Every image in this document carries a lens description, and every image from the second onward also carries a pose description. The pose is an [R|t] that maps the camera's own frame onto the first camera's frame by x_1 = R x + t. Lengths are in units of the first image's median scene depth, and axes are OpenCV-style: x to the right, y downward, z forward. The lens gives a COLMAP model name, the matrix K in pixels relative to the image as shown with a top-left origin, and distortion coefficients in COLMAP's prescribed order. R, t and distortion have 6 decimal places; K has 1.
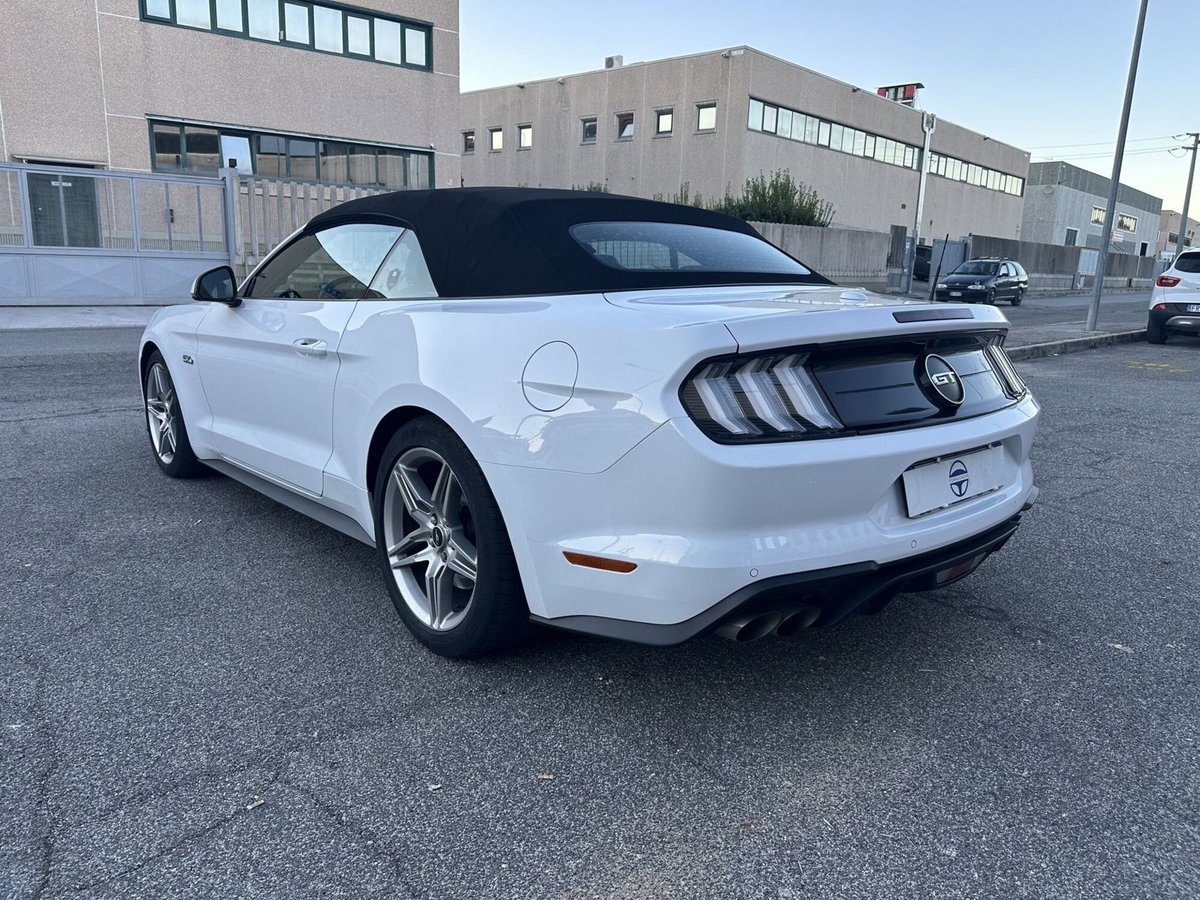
lens RADIAL K [[842.4, 0, 606.0], [0, 842.4, 455.4], [0, 0, 1]] dist [0.022964, -0.031926]
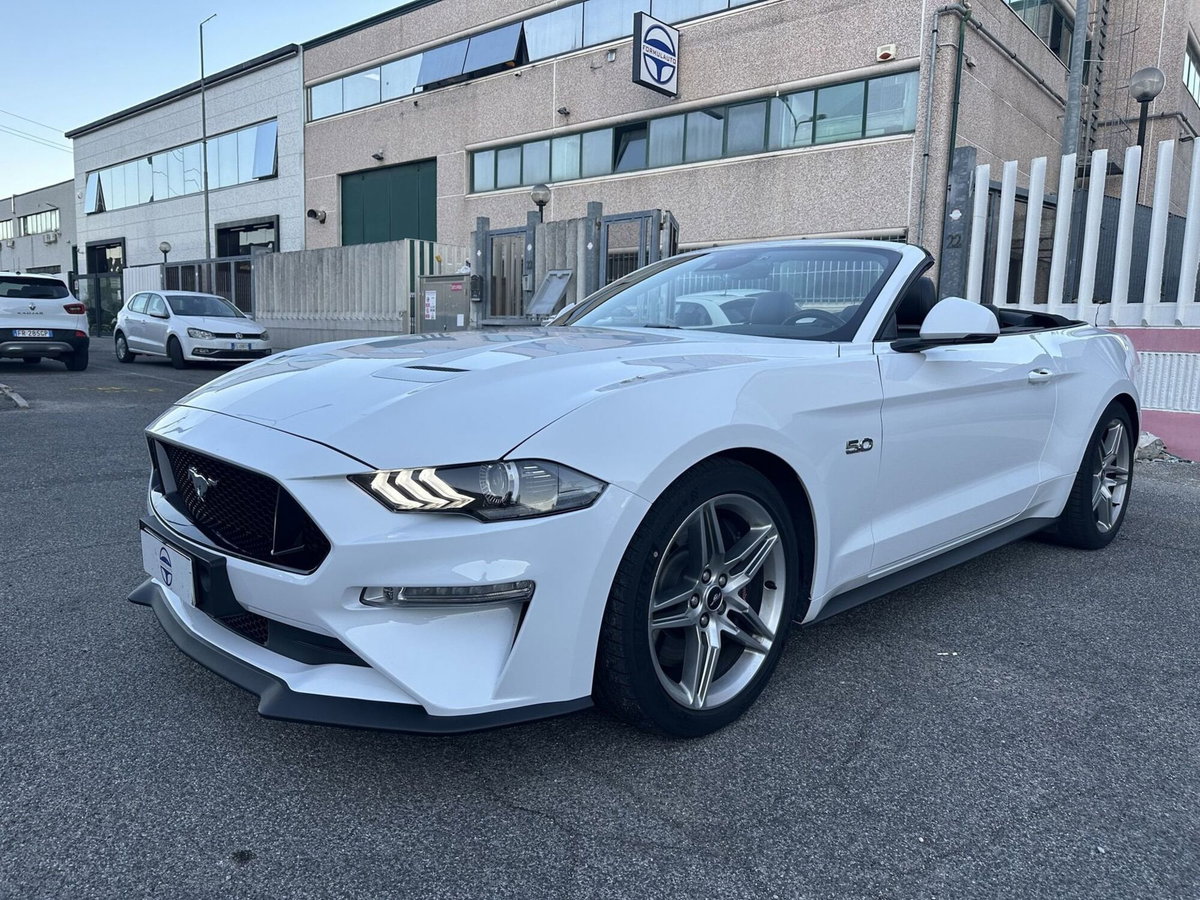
lens RADIAL K [[842.4, 0, 605.9], [0, 842.4, 448.3], [0, 0, 1]] dist [0.022964, -0.031926]
pose [[-0.023522, -0.157909, 0.987174, -0.296902], [0.188066, 0.969118, 0.159502, -0.066197], [-0.981875, 0.189406, 0.006902, 0.320433]]
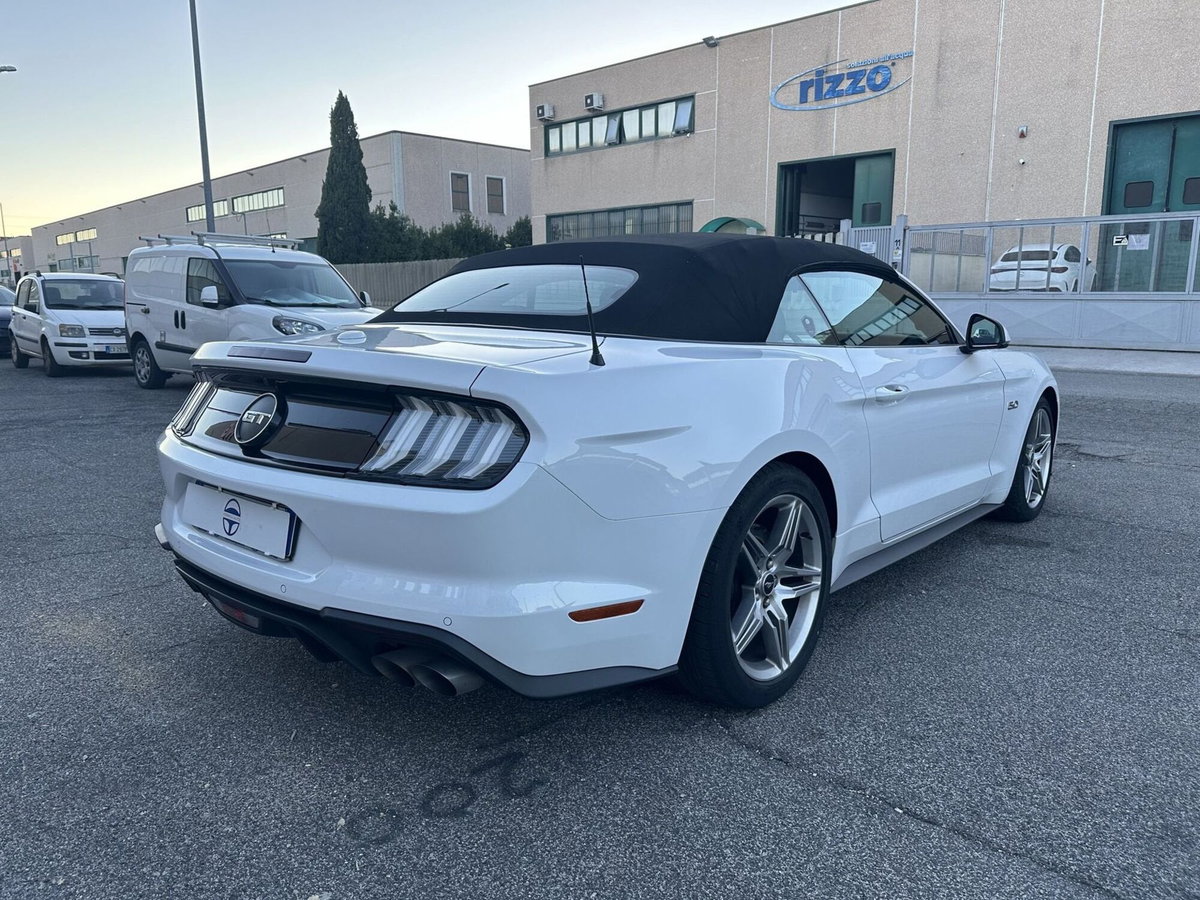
lens RADIAL K [[842.4, 0, 609.8], [0, 842.4, 445.4], [0, 0, 1]] dist [0.022964, -0.031926]
pose [[0.130043, 0.143885, -0.981013, 0.216153], [-0.207456, 0.971463, 0.114984, -0.039193], [0.969562, 0.188564, 0.156182, 0.189608]]
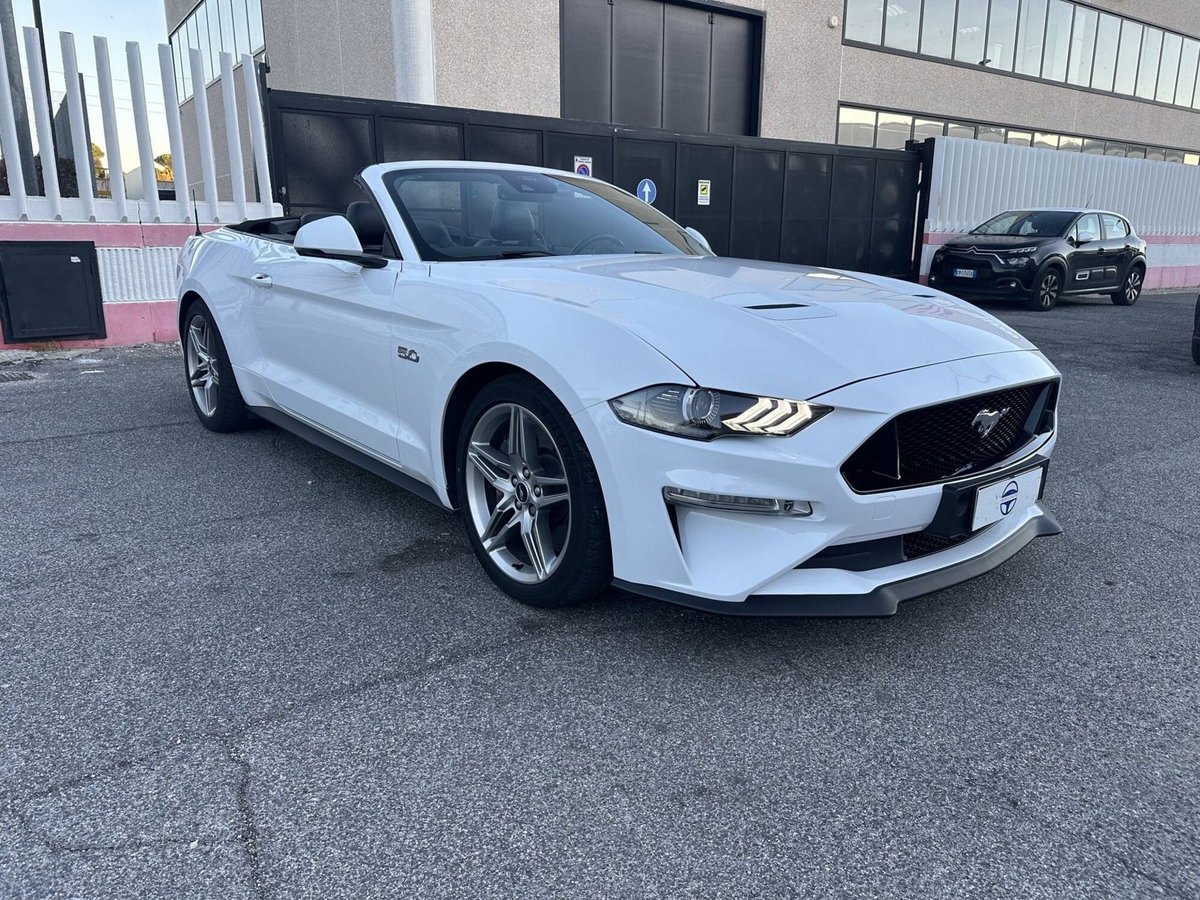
lens RADIAL K [[842.4, 0, 596.4], [0, 842.4, 457.5], [0, 0, 1]] dist [0.022964, -0.031926]
pose [[-0.999055, -0.040564, 0.015627, -0.085010], [-0.029190, 0.892386, 0.450328, -0.113247], [-0.032212, 0.449446, -0.892726, 0.535873]]
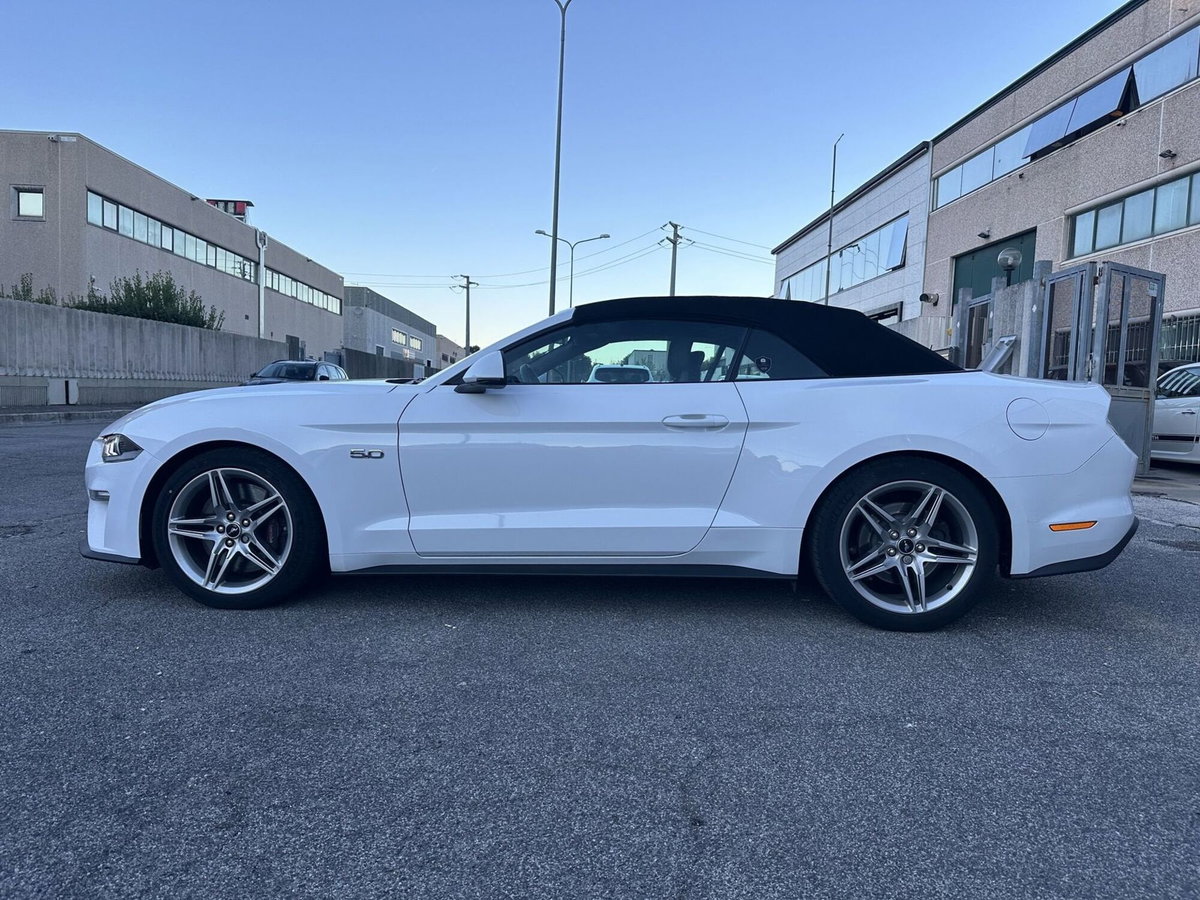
lens RADIAL K [[842.4, 0, 611.8], [0, 842.4, 454.8], [0, 0, 1]] dist [0.022964, -0.031926]
pose [[0.706750, -0.052623, 0.705504, -0.253677], [0.142741, 0.987328, -0.069349, -0.003861], [-0.692914, 0.149717, 0.705305, 0.056616]]
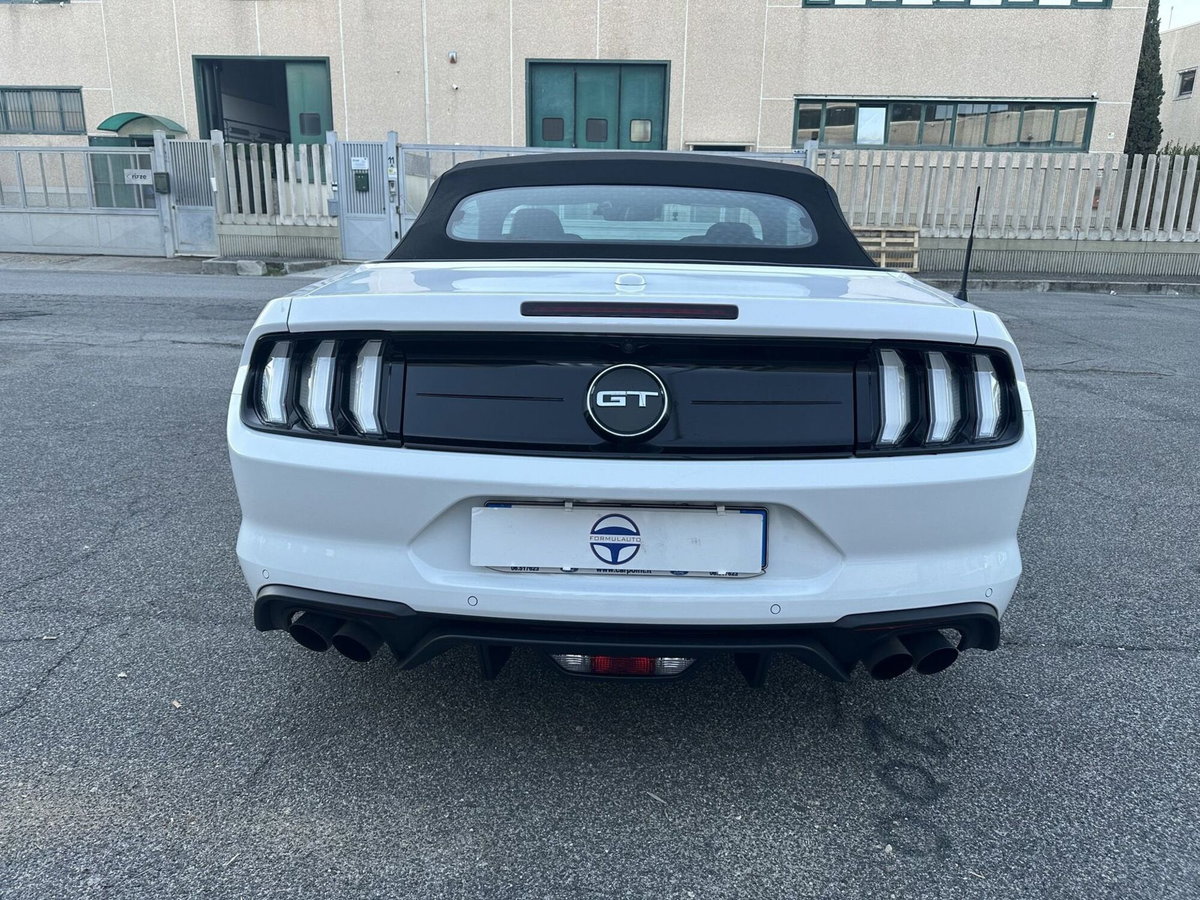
lens RADIAL K [[842.4, 0, 610.2], [0, 842.4, 441.3], [0, 0, 1]] dist [0.022964, -0.031926]
pose [[0.727221, 0.162282, -0.666944, 0.131548], [-0.148500, 0.985835, 0.077954, -0.016273], [0.670148, 0.042351, 0.741018, 0.071274]]
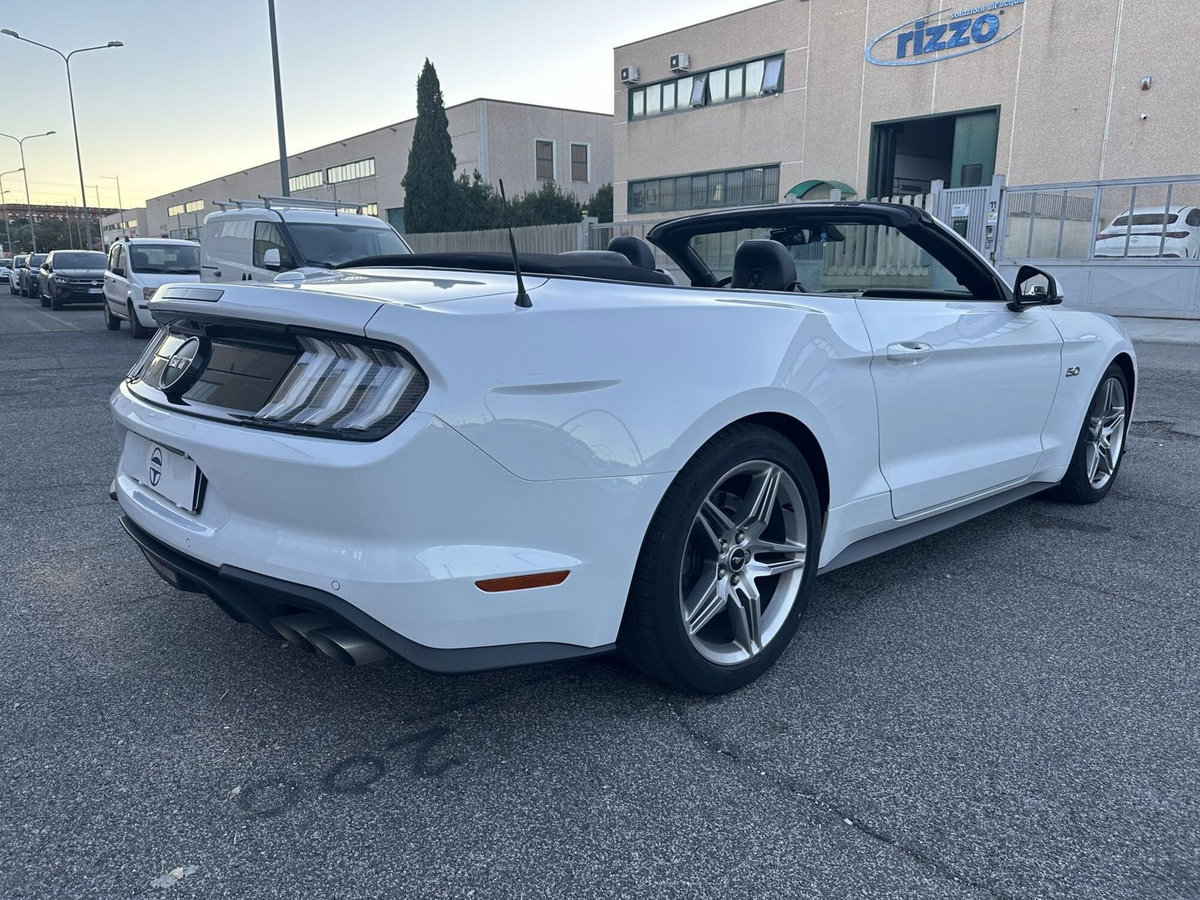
lens RADIAL K [[842.4, 0, 599.4], [0, 842.4, 455.3], [0, 0, 1]] dist [0.022964, -0.031926]
pose [[0.016008, 0.189580, -0.981735, 0.203566], [-0.213664, 0.959829, 0.181866, -0.039552], [0.976776, 0.206851, 0.055871, 0.215162]]
